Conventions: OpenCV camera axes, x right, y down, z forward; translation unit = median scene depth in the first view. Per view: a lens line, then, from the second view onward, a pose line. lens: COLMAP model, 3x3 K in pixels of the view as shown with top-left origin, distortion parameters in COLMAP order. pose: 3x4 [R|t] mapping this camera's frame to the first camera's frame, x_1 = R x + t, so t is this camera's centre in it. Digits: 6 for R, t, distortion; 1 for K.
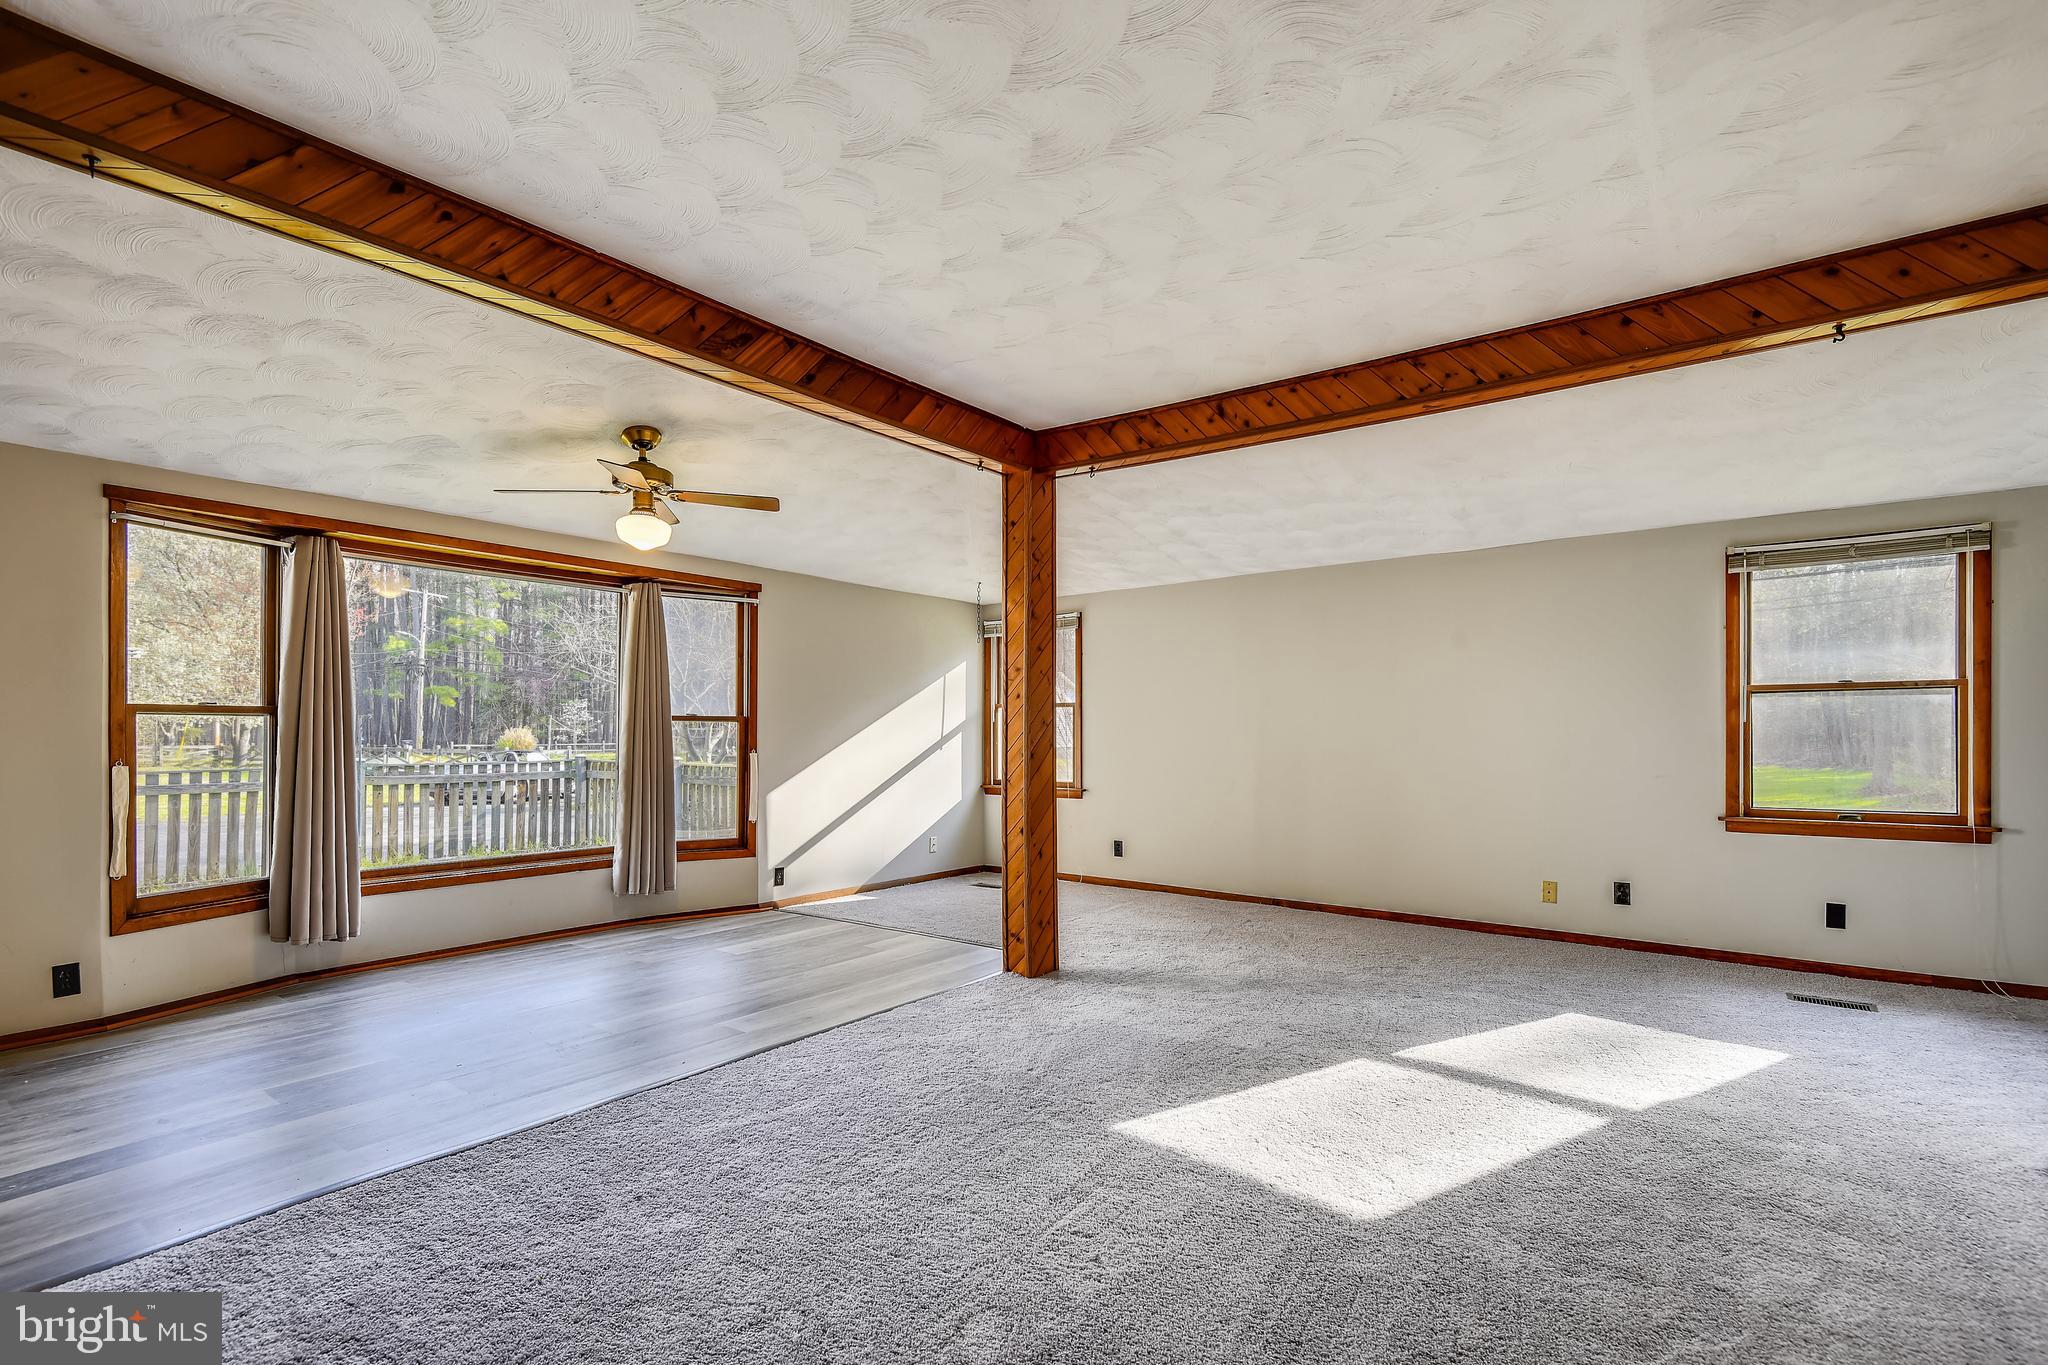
lens RADIAL K [[943.0, 0, 1042.7], [0, 943.0, 723.1], [0, 0, 1]] dist [0.001083, -0.012223]
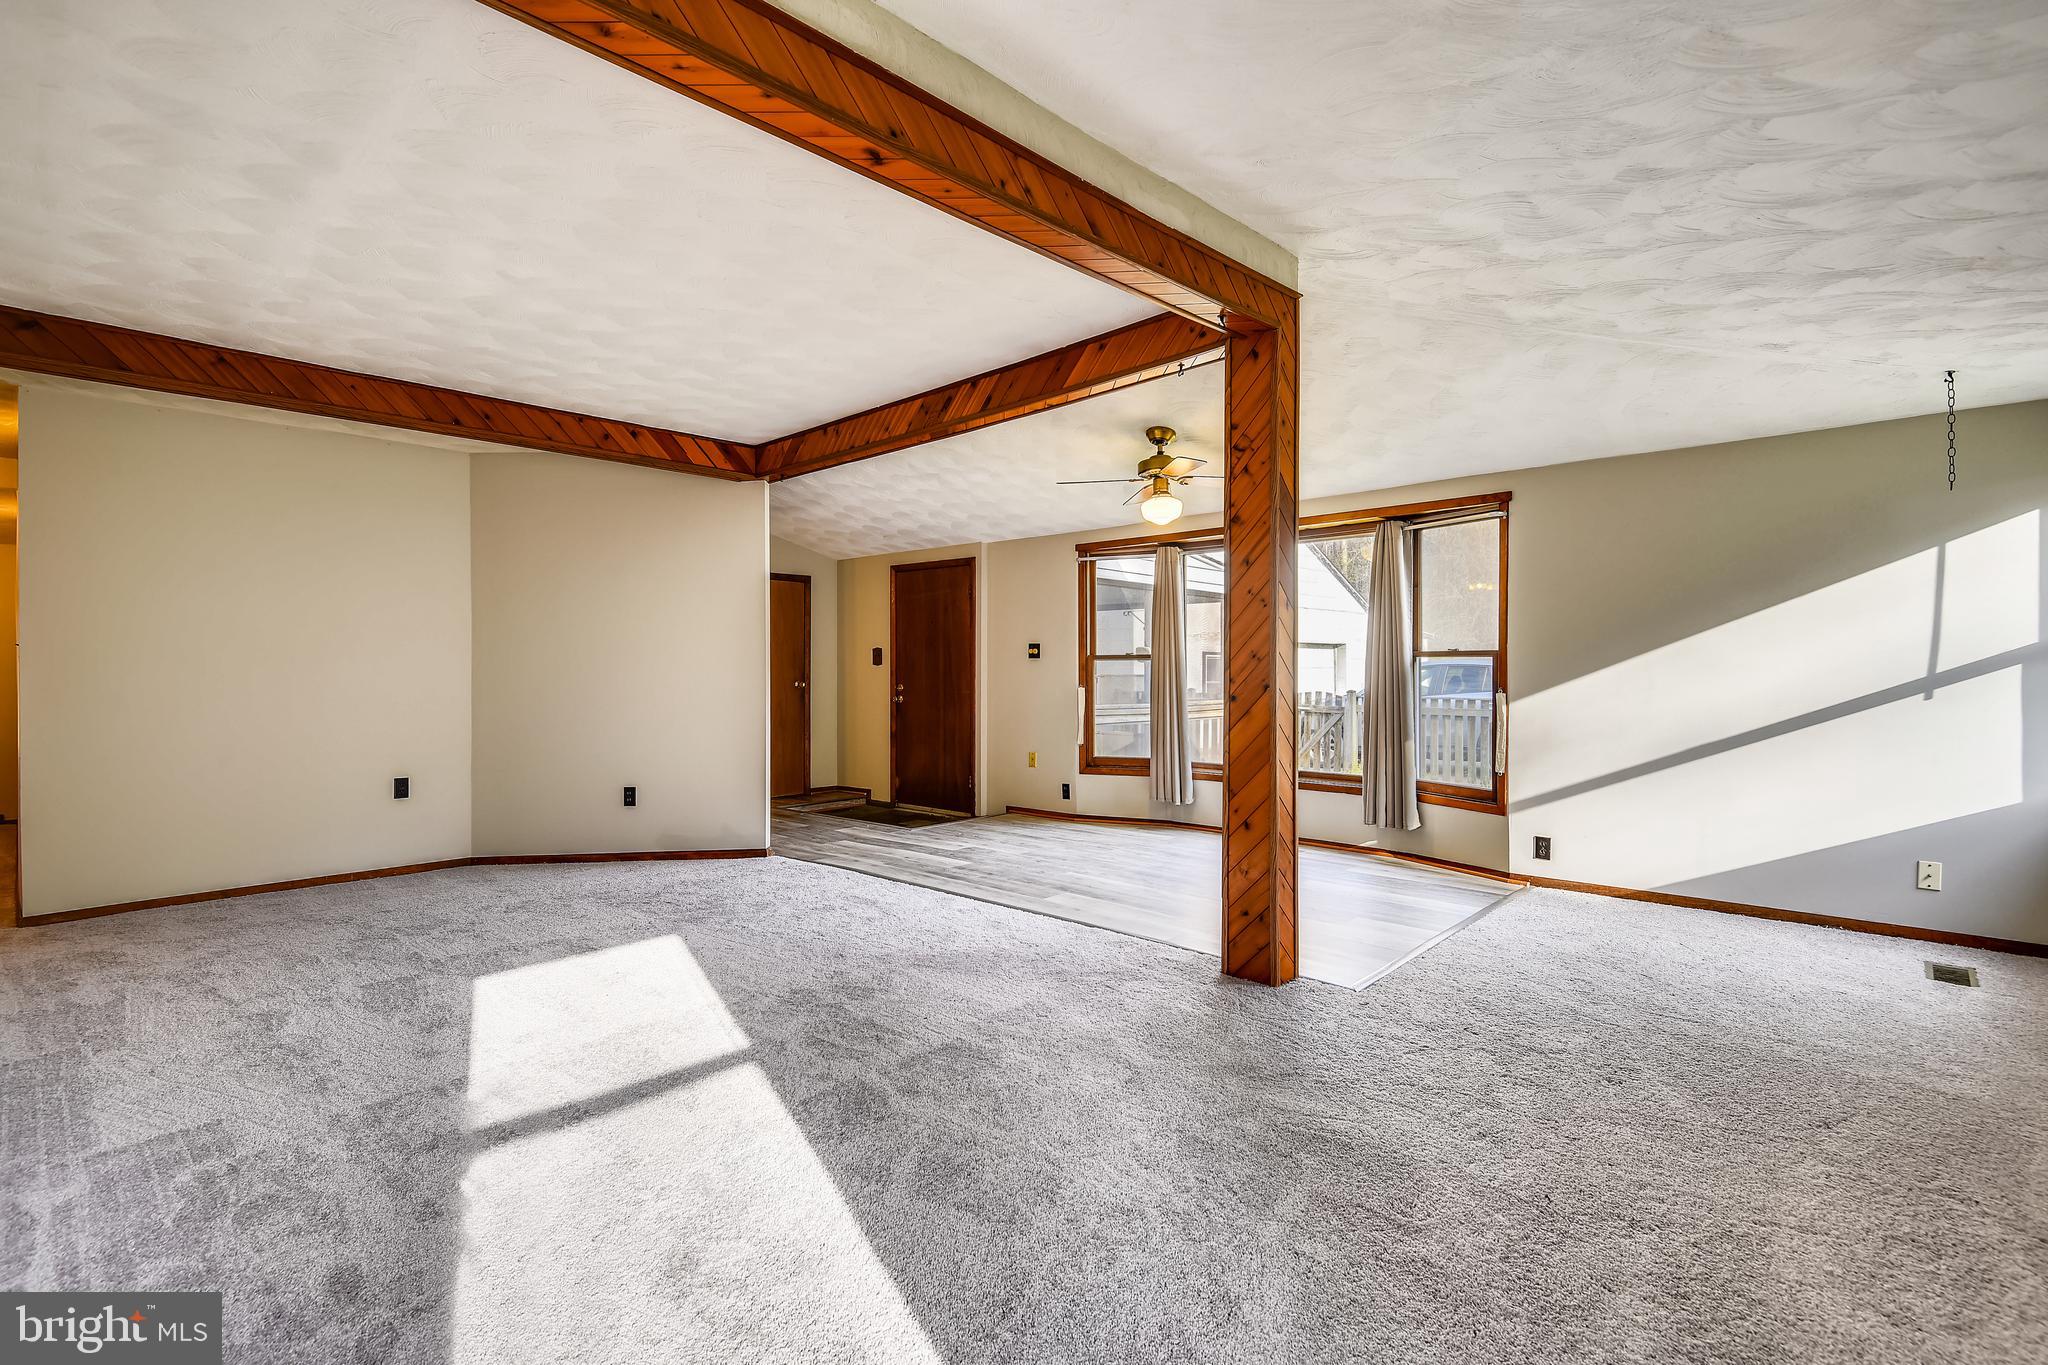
lens RADIAL K [[963.0, 0, 1035.4], [0, 963.0, 666.5], [0, 0, 1]] dist [0.000171, -0.000104]
pose [[-0.134339, -0.003666, -0.990929, 0.817236], [0.013082, 0.999899, -0.005473, 0.009699], [0.990849, -0.013699, -0.134277, 0.941071]]
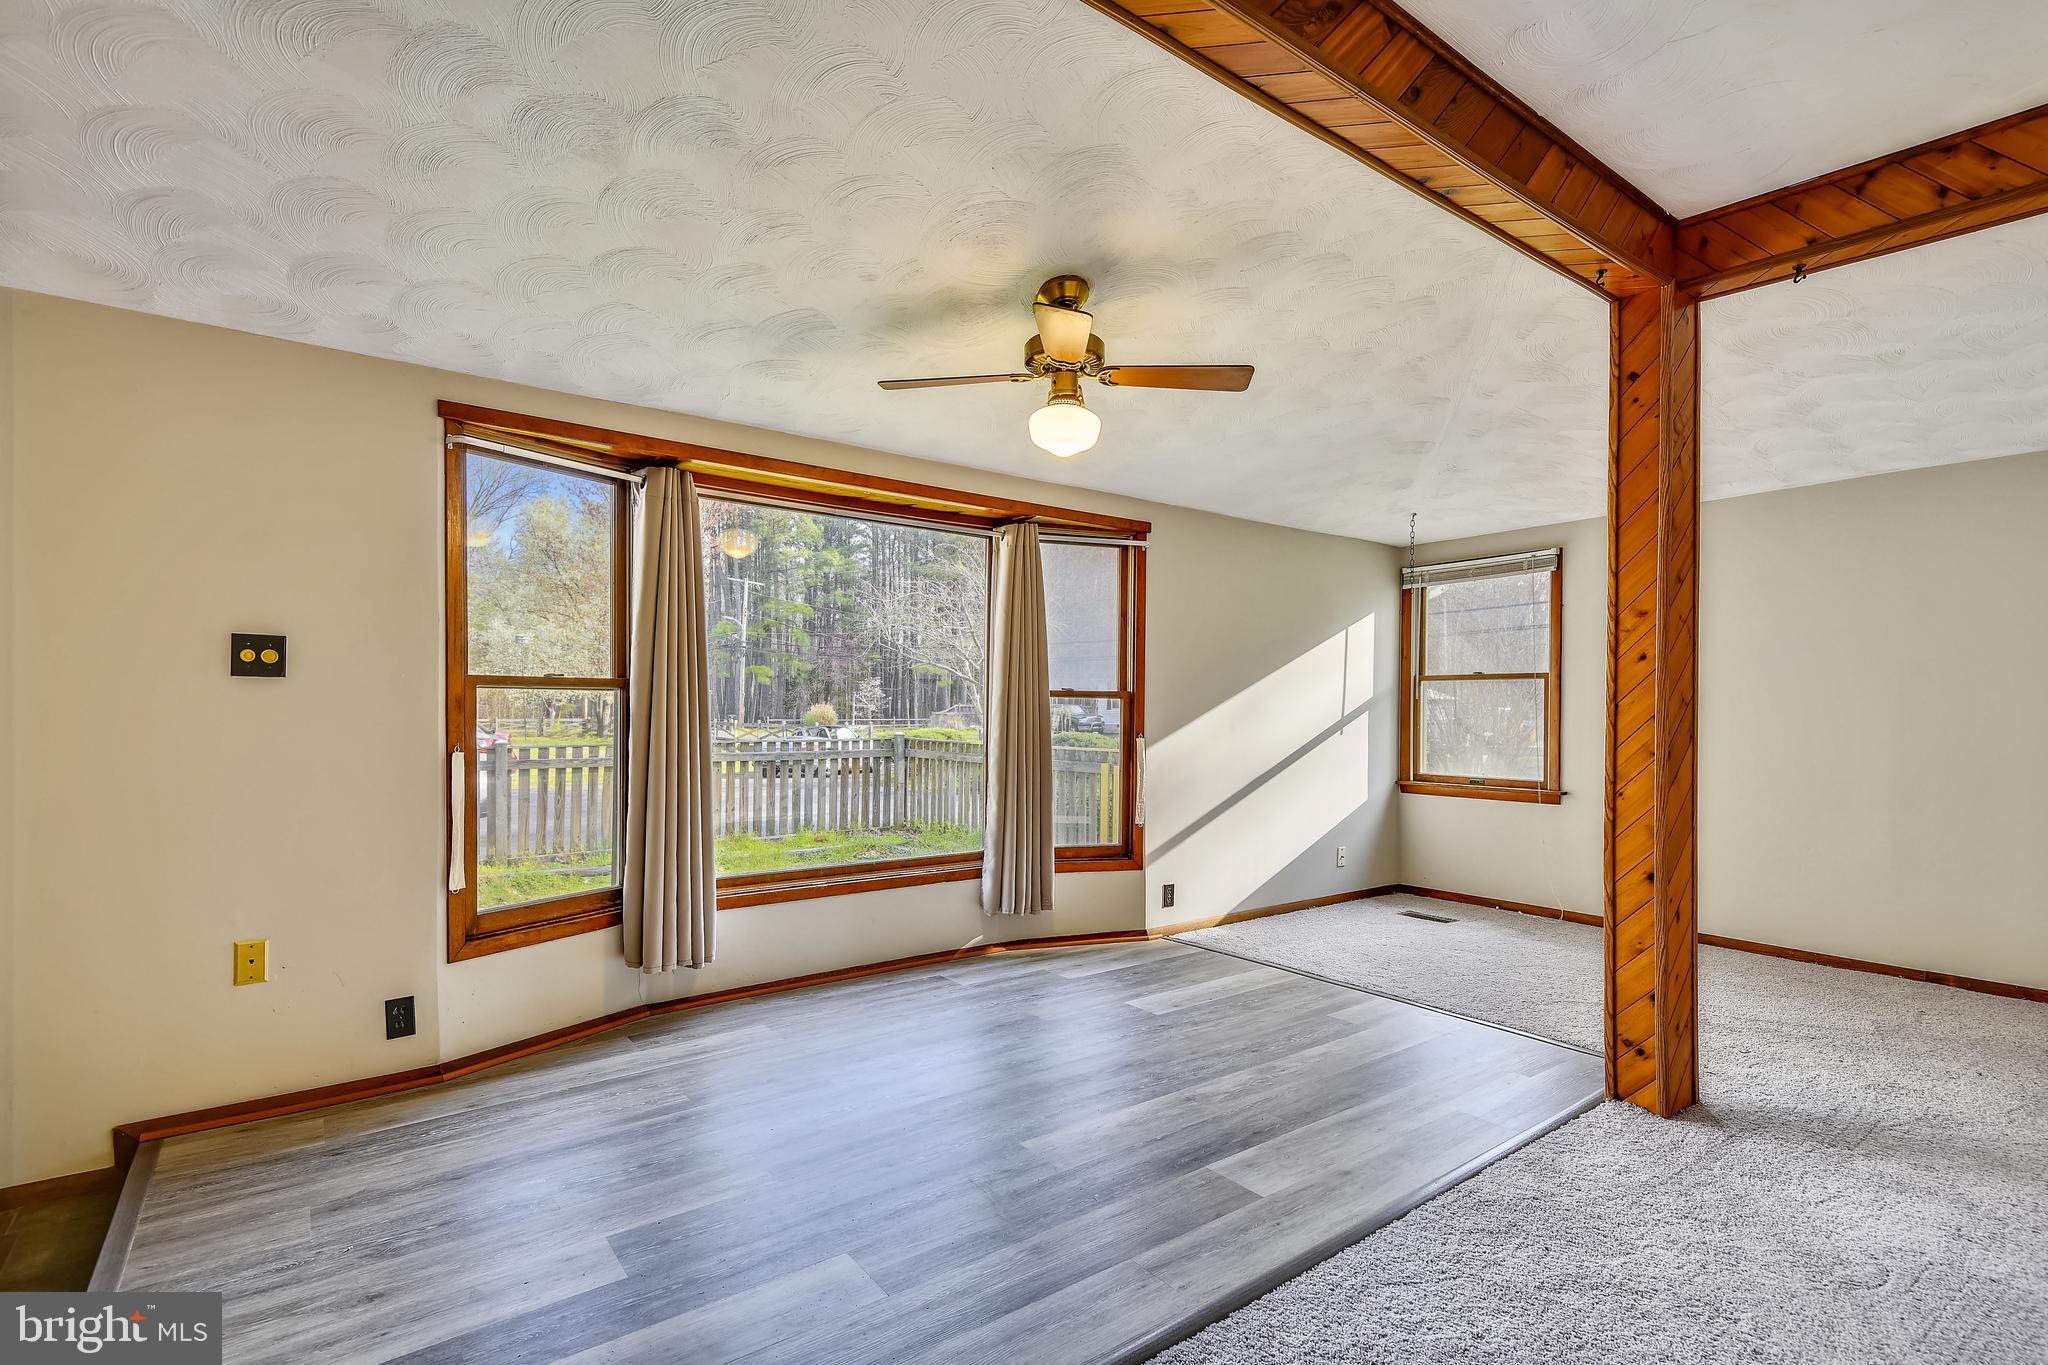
lens RADIAL K [[957.3, 0, 1027.1], [0, 957.3, 709.5], [0, 0, 1]] dist [0.029995, -0.035440]
pose [[0.957350, 0.004478, -0.288894, -0.222536], [-0.001665, 0.999949, 0.009982, 0.000209], [0.288924, -0.009076, 0.957309, 0.275233]]
